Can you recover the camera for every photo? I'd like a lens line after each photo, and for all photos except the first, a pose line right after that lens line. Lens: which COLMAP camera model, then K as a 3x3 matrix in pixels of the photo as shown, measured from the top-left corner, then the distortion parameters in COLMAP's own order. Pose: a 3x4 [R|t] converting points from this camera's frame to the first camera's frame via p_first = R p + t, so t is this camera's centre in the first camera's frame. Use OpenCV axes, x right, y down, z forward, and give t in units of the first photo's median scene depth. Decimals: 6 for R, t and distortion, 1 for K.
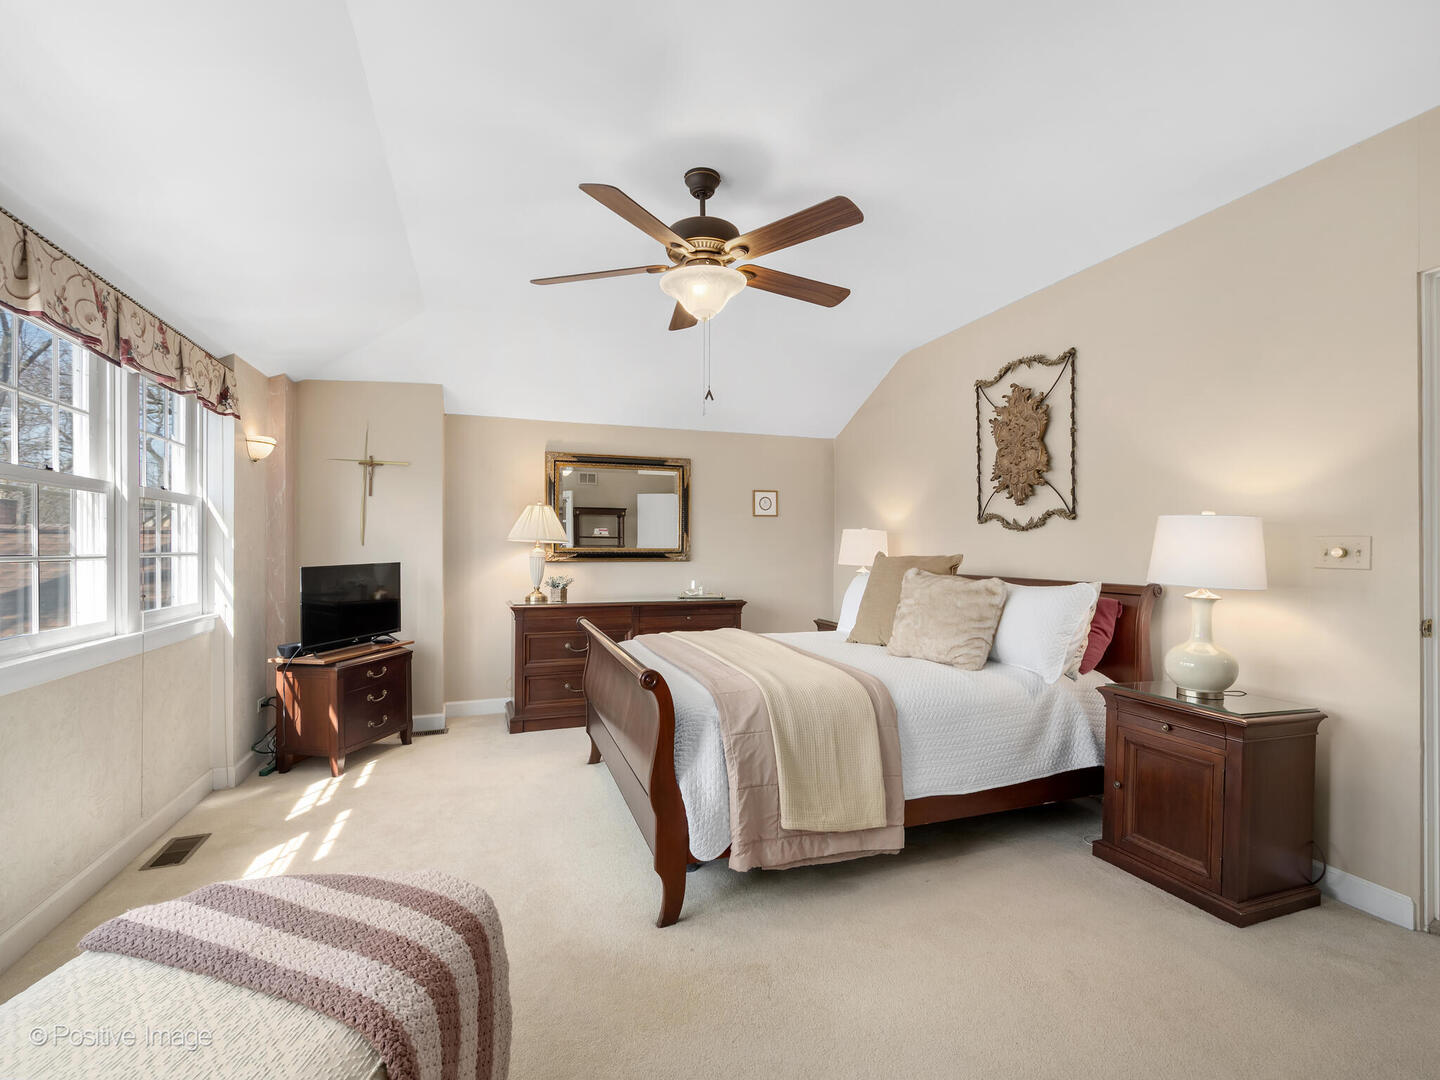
lens RADIAL K [[663.6, 0, 700.4], [0, 663.6, 550.4], [0, 0, 1]] dist [0.001371, 0.000035]
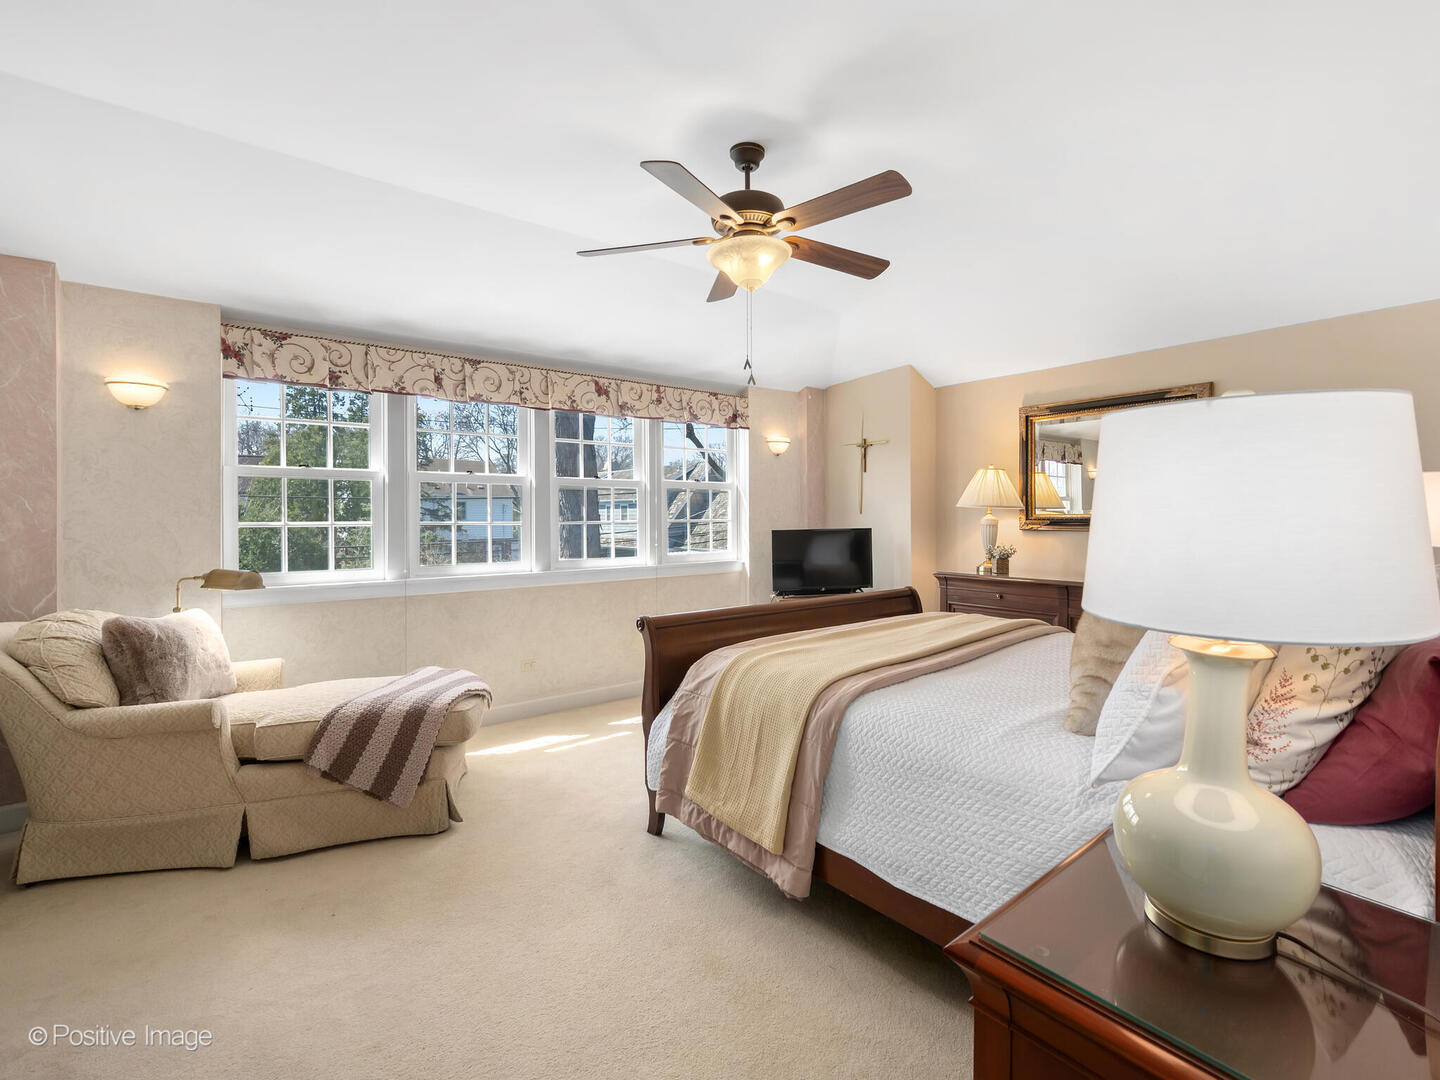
lens RADIAL K [[656.4, 0, 713.6], [0, 656.4, 530.7], [0, 0, 1]] dist [-0.000090, -0.000035]
pose [[0.341628, 0.016168, -0.939696, 0.657951], [0.002672, 0.999831, 0.018174, 0.000160], [0.939831, -0.008719, 0.341528, 0.425170]]
